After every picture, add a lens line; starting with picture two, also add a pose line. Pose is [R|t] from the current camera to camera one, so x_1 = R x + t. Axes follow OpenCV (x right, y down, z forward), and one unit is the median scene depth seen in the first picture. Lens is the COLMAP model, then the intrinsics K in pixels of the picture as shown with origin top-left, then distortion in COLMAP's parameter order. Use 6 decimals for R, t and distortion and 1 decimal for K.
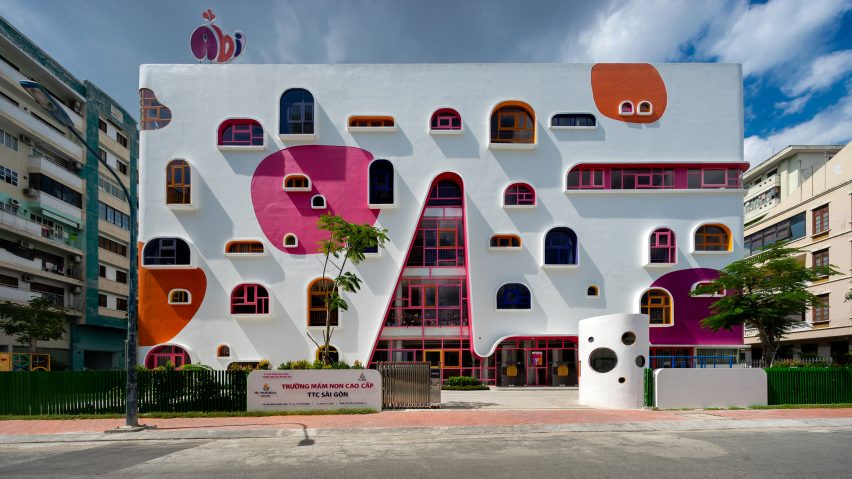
lens RADIAL K [[278.5, 0, 427.1], [0, 278.5, 249.9], [0, 0, 1]] dist [0.000132, 0.000005]
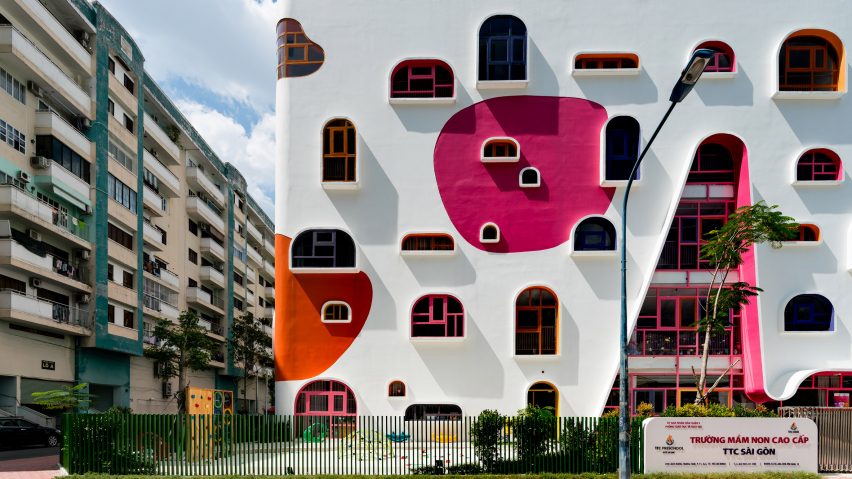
lens RADIAL K [[419.9, 0, 426.0], [0, 419.9, 239.5], [0, 0, 1]] dist [-0.008899, 0.000610]
pose [[0.999574, -0.000351, -0.029176, -0.617135], [0.000588, 0.999967, 0.008137, -0.024907], [0.029172, -0.008150, 0.999541, -0.060869]]
